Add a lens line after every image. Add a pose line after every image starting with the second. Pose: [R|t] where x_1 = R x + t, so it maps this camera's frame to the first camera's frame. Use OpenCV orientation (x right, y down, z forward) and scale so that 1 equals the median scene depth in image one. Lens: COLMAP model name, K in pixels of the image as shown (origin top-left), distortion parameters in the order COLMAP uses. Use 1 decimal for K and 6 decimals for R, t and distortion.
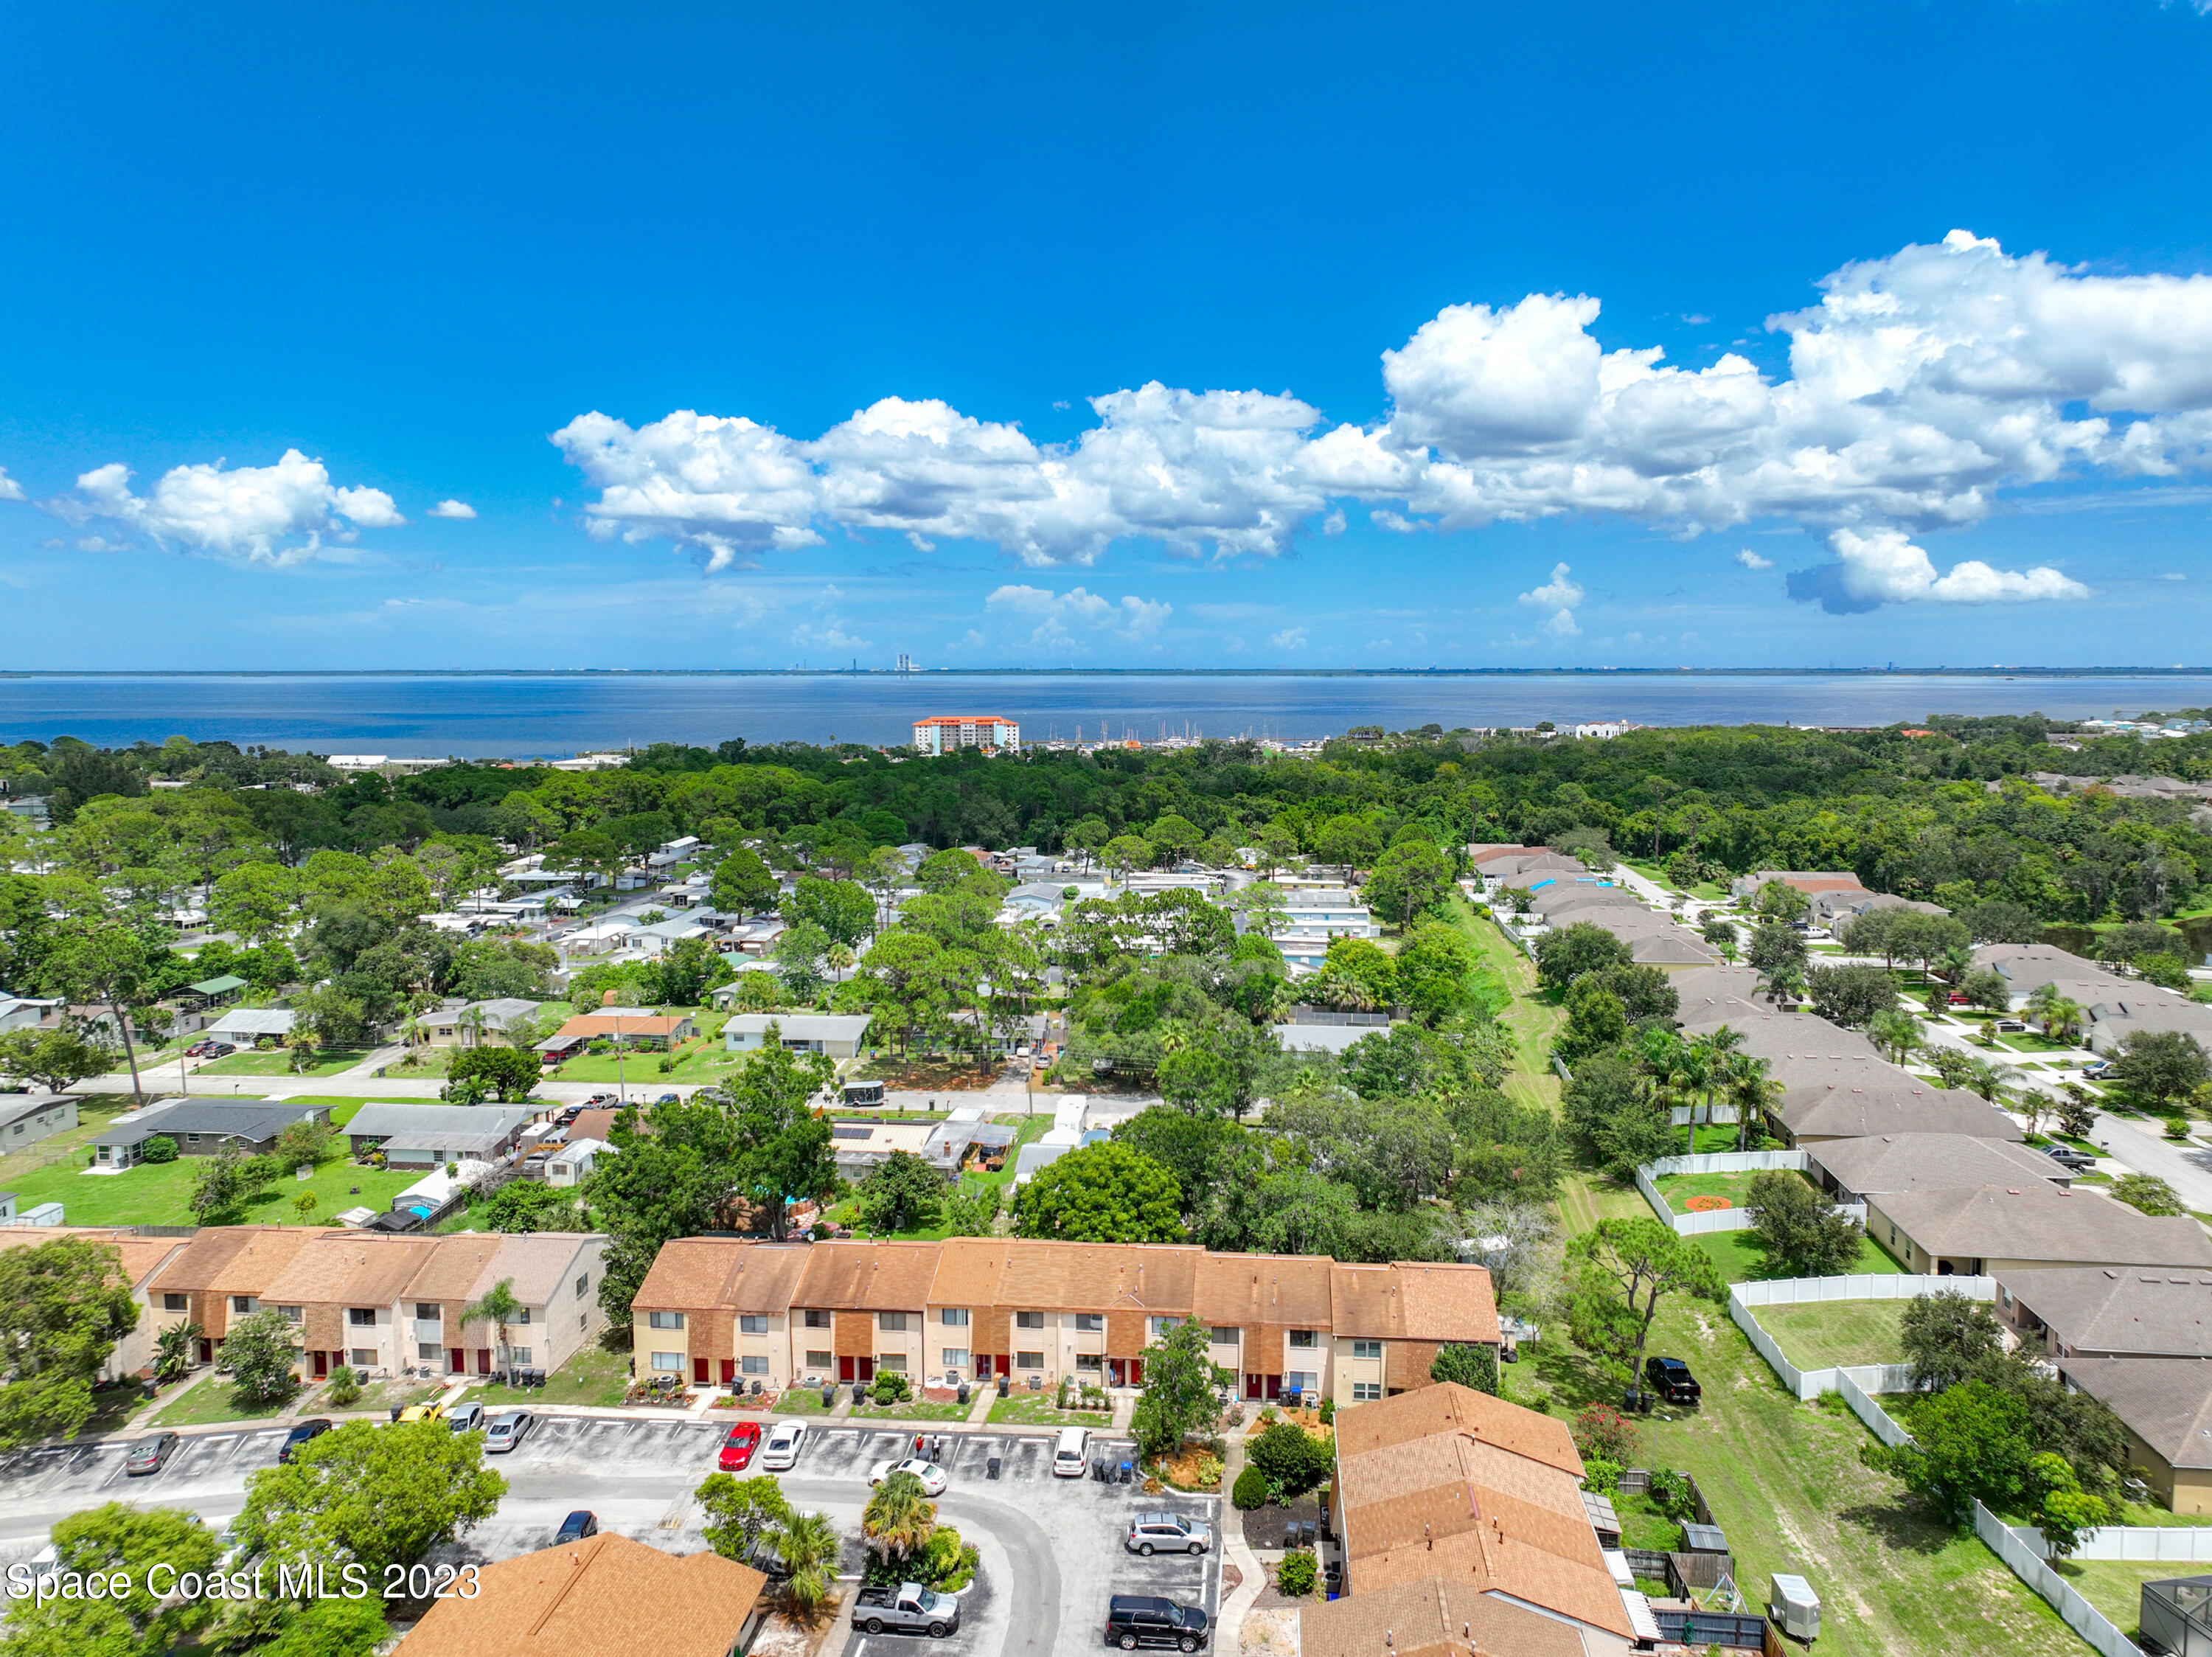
lens RADIAL K [[1701.3, 0, 1106.0], [0, 1701.3, 828.5], [0, 0, 1]] dist [-0.001338, -0.000596]
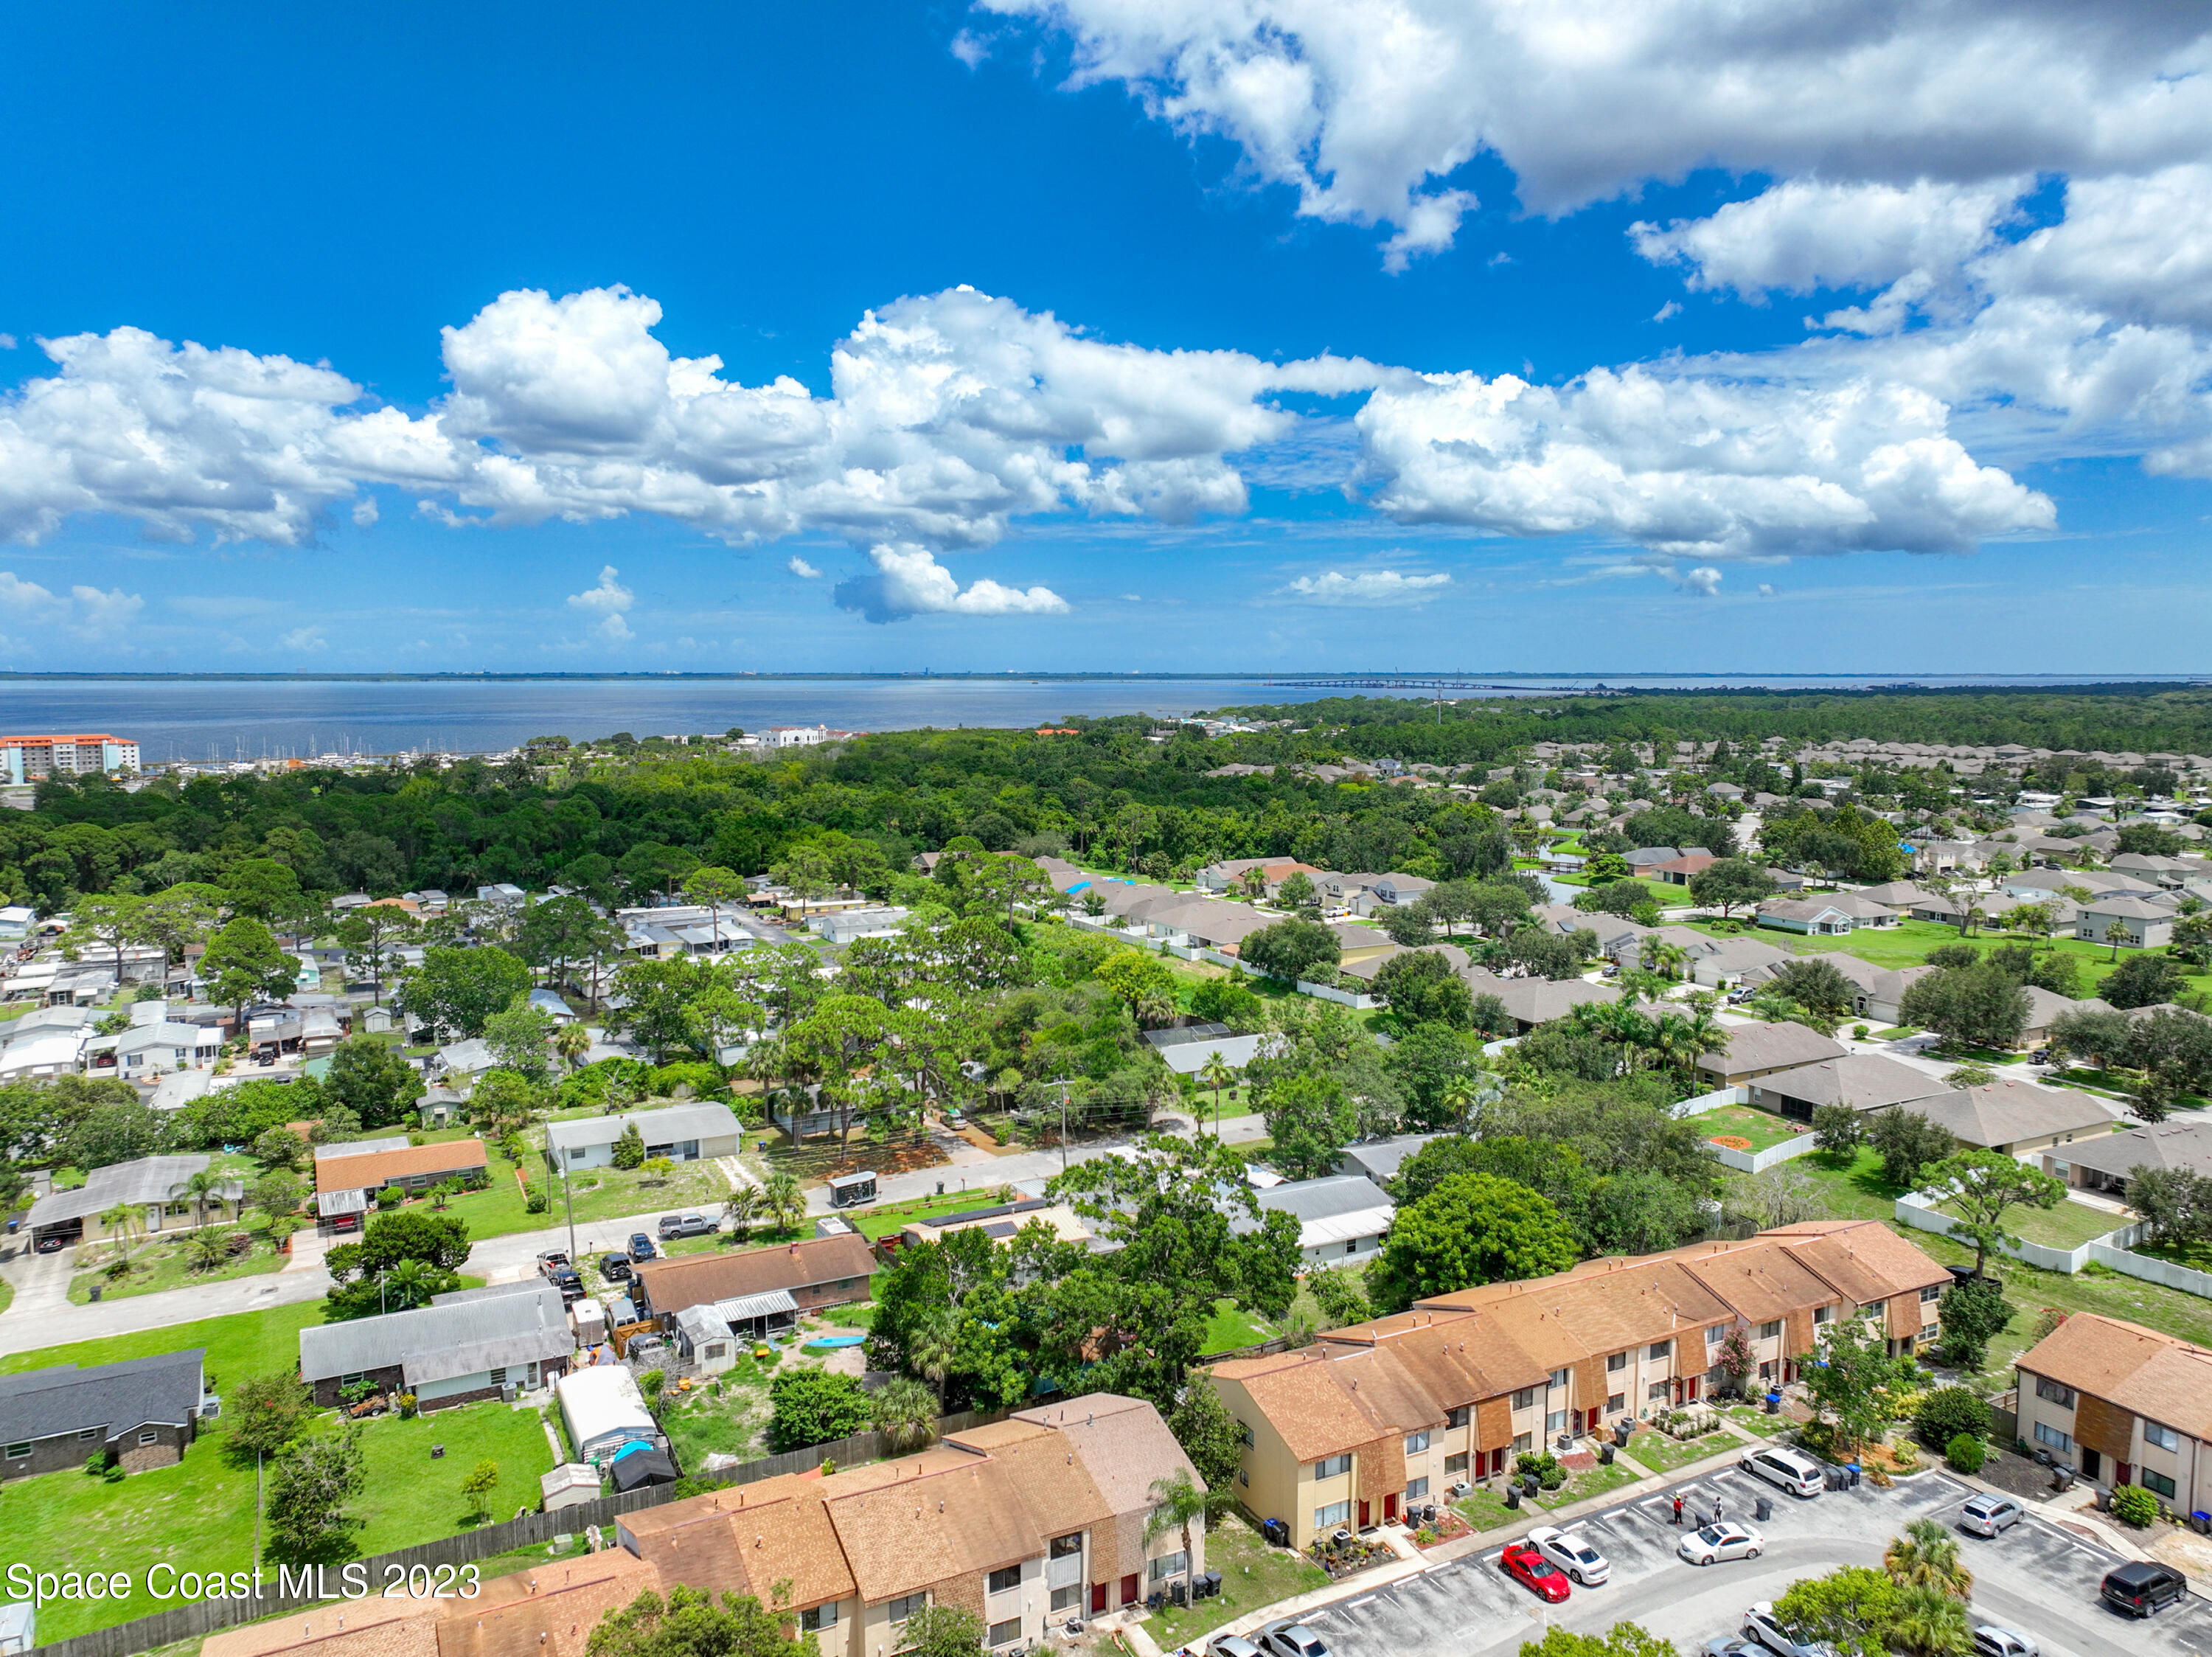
lens RADIAL K [[1701.3, 0, 1106.0], [0, 1701.3, 828.5], [0, 0, 1]] dist [-0.001338, -0.000596]
pose [[0.803185, -0.052842, 0.593381, -0.106425], [0.053645, 0.998427, 0.016300, -0.005927], [-0.593309, 0.018740, 0.804757, 0.048959]]
